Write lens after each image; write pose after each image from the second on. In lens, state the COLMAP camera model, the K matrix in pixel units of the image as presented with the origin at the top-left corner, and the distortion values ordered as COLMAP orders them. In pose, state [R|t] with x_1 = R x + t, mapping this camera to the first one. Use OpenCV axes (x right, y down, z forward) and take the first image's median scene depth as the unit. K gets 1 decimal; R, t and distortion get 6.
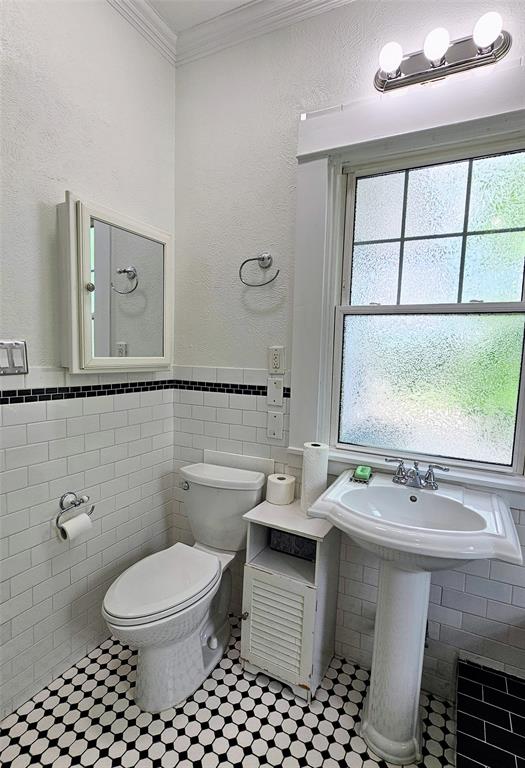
lens RADIAL K [[381.2, 0, 265.9], [0, 381.2, 384.2], [0, 0, 1]] dist [-0.004043, 0.001631]
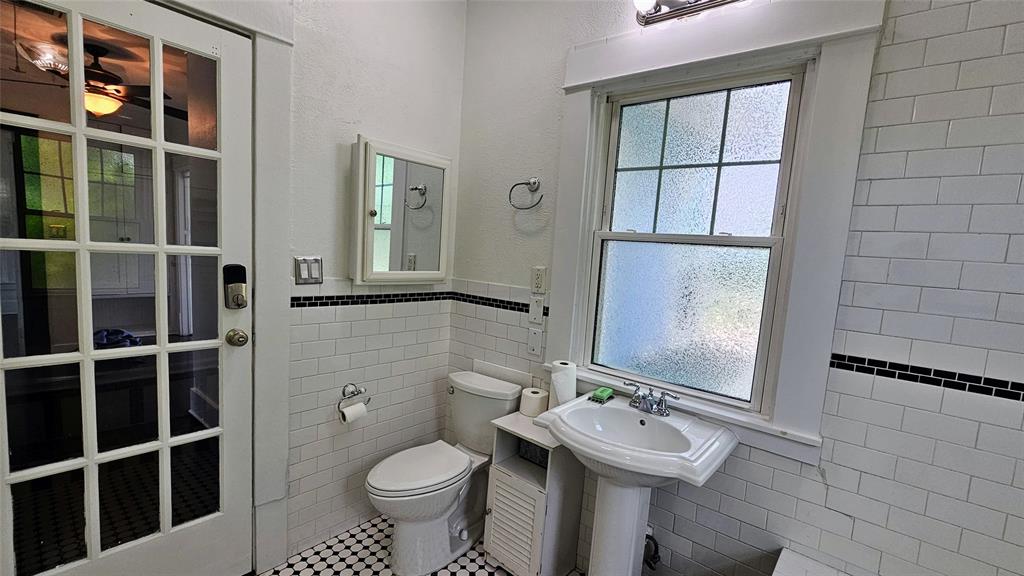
lens RADIAL K [[443.7, 0, 509.4], [0, 443.7, 293.6], [0, 0, 1]] dist [0.002701, 0.000148]
pose [[0.973776, 0.058028, -0.219985, 0.251331], [-0.056439, 0.998315, 0.013505, -0.042671], [0.220398, -0.000735, 0.975410, -0.238874]]
